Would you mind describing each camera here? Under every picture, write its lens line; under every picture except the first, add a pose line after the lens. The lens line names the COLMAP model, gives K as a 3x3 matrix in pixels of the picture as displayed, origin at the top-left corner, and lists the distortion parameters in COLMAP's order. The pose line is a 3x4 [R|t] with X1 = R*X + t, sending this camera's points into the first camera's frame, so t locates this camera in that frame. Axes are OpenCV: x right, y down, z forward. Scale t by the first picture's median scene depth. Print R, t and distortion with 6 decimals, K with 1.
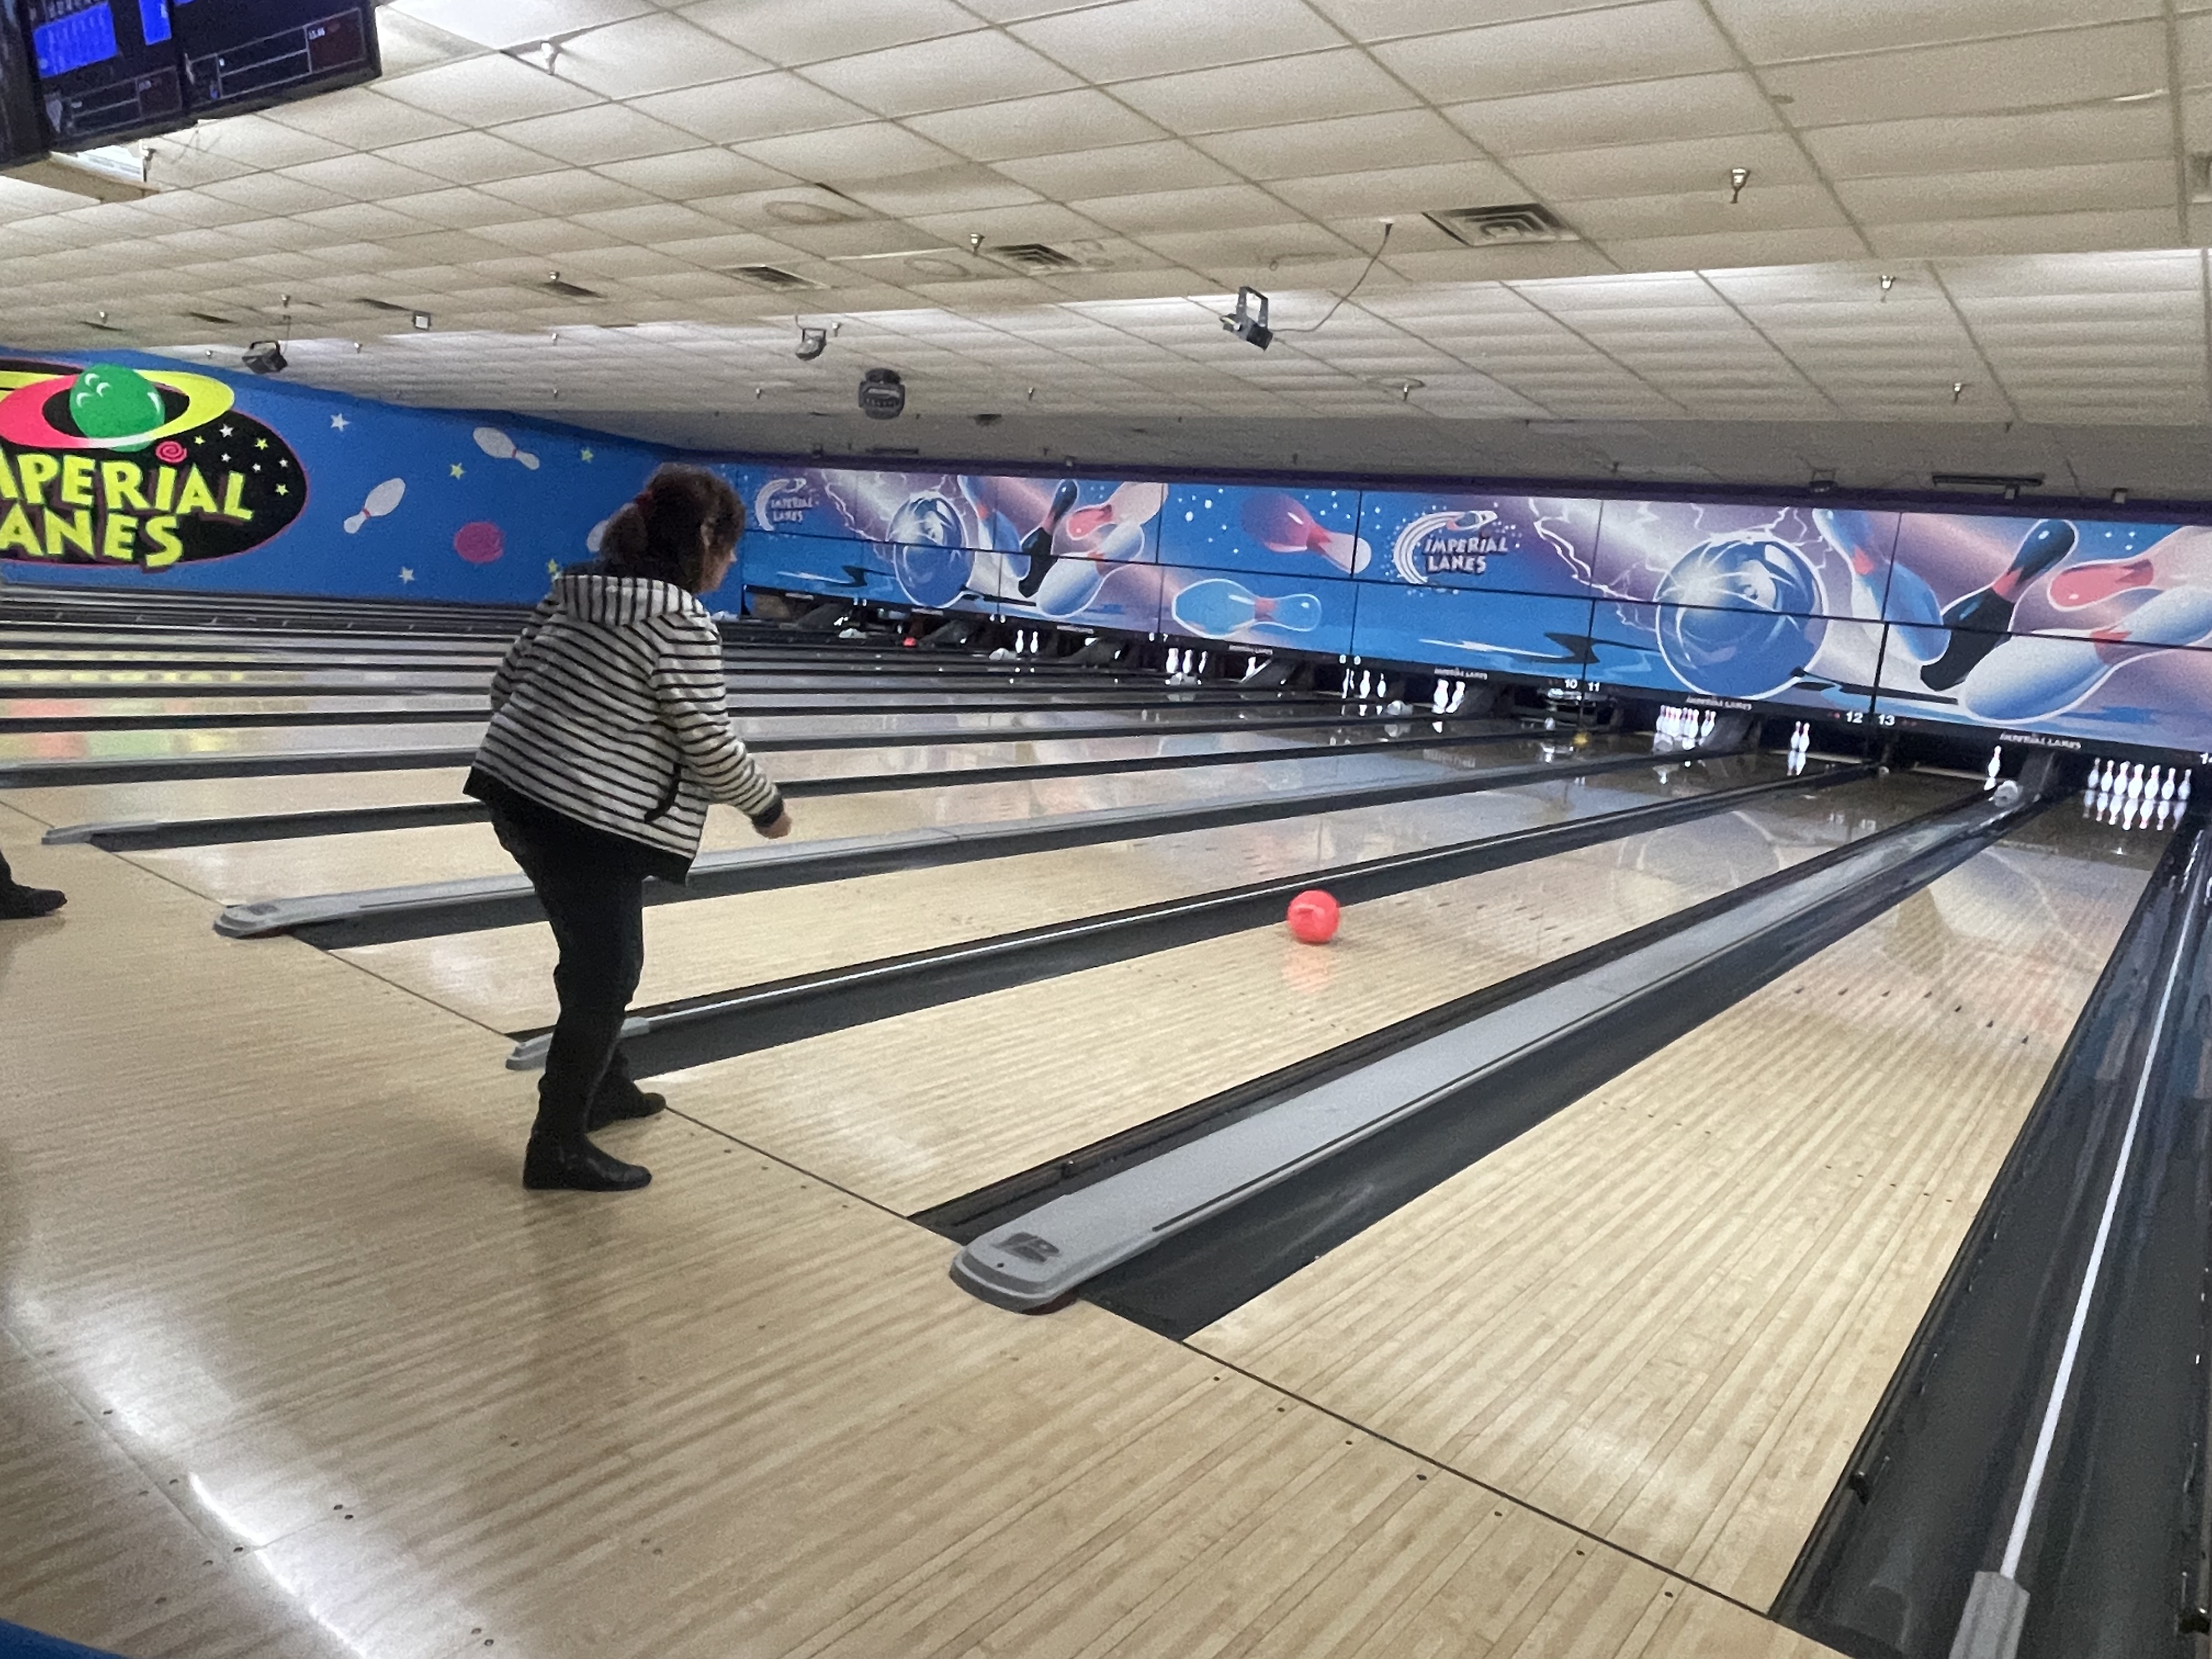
lens RADIAL K [[1500.5, 0, 1106.0], [0, 1500.5, 829.5], [0, 0, 1]] dist [0.012597, -0.004130]
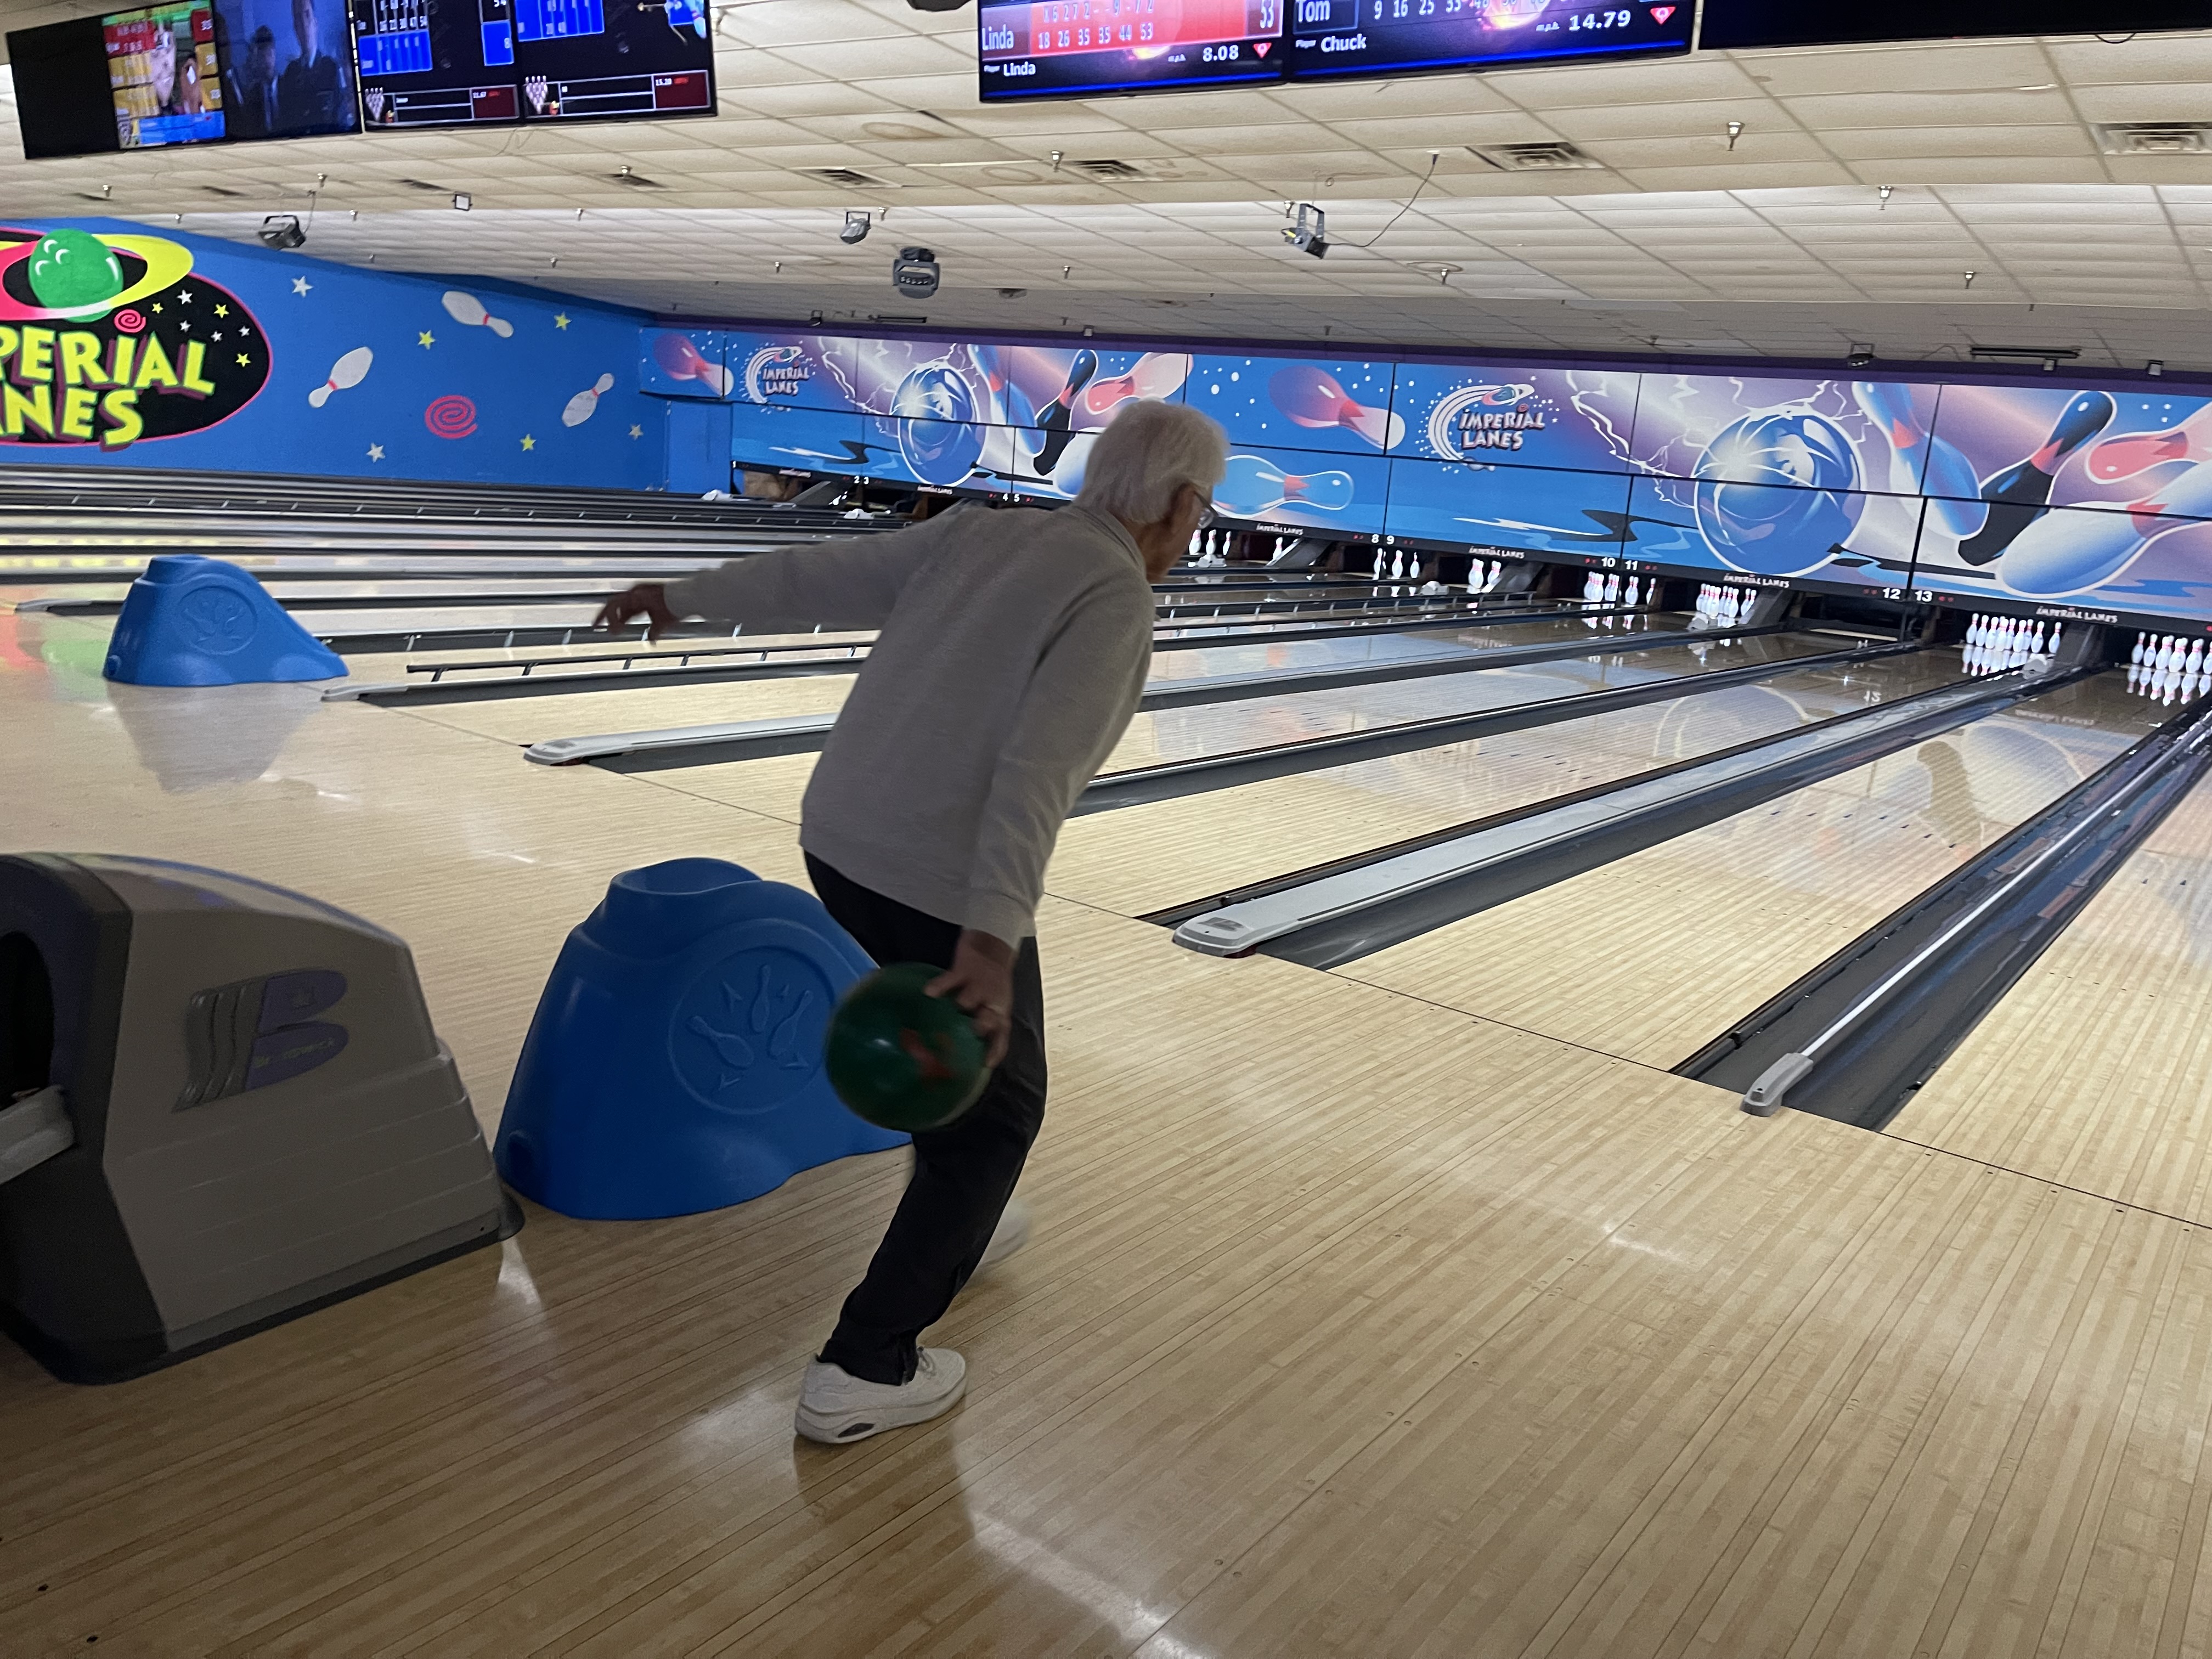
lens RADIAL K [[1704.5, 0, 1141.9], [0, 1704.5, 796.4], [0, 0, 1]] dist [0.085861, -0.116087]
pose [[0.999569, -0.009877, 0.027655, -0.027398], [0.008857, 0.999285, 0.036760, 0.011788], [-0.027998, -0.036499, 0.998941, -0.115016]]
